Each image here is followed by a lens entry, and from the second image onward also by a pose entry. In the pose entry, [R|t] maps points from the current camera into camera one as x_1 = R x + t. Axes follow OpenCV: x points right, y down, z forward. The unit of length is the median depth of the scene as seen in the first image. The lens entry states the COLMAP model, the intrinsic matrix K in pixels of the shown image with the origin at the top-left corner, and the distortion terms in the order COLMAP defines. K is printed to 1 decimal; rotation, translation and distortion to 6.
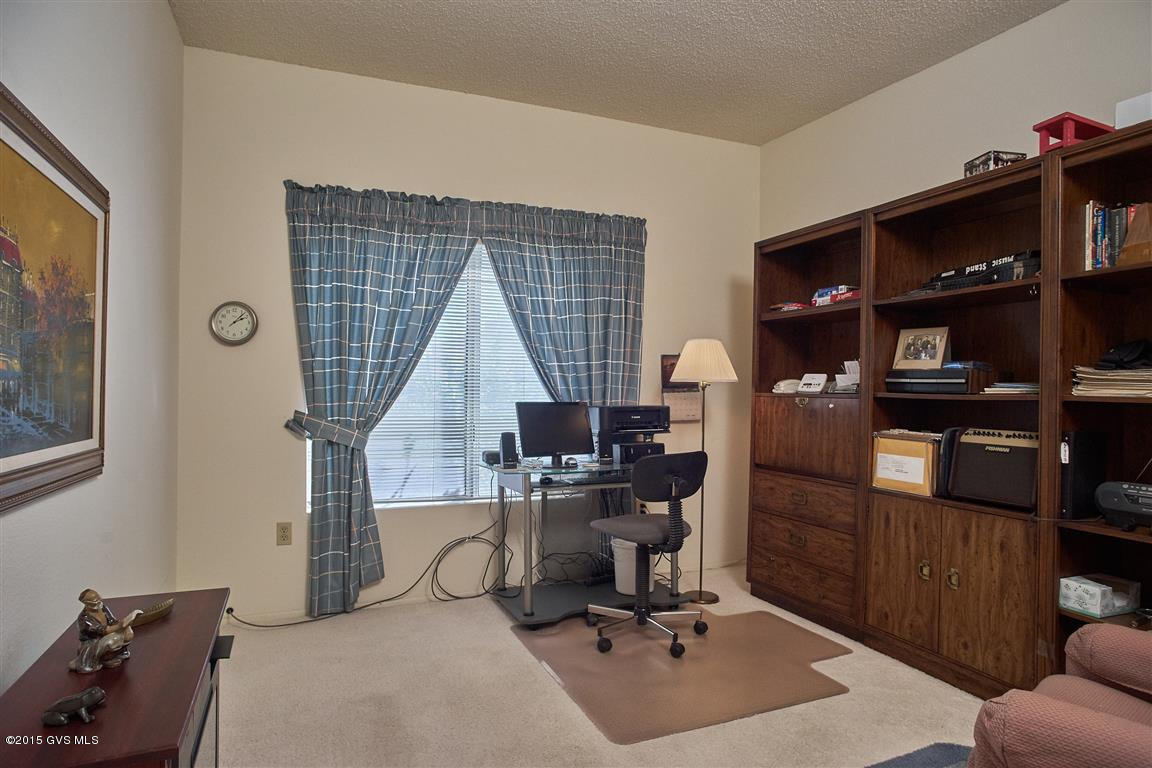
lens RADIAL K [[685.9, 0, 573.2], [0, 685.9, 386.1], [0, 0, 1]] dist [-0.047366, 0.045853]
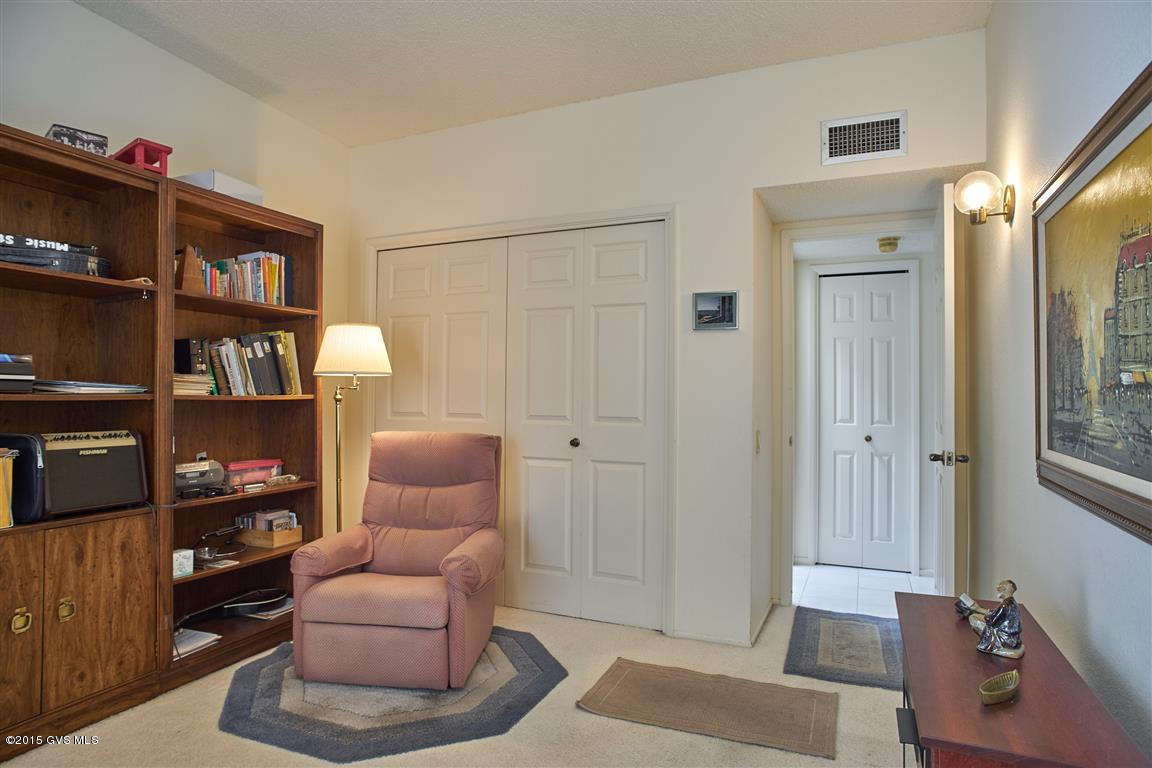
lens RADIAL K [[685.9, 0, 573.2], [0, 685.9, 384.0], [0, 0, 1]] dist [-0.047366, 0.045853]
pose [[-0.692347, -0.000110, 0.721565, -0.519696], [-0.016995, 0.999725, -0.016154, 0.002096], [-0.721365, -0.023448, -0.692158, 1.178699]]
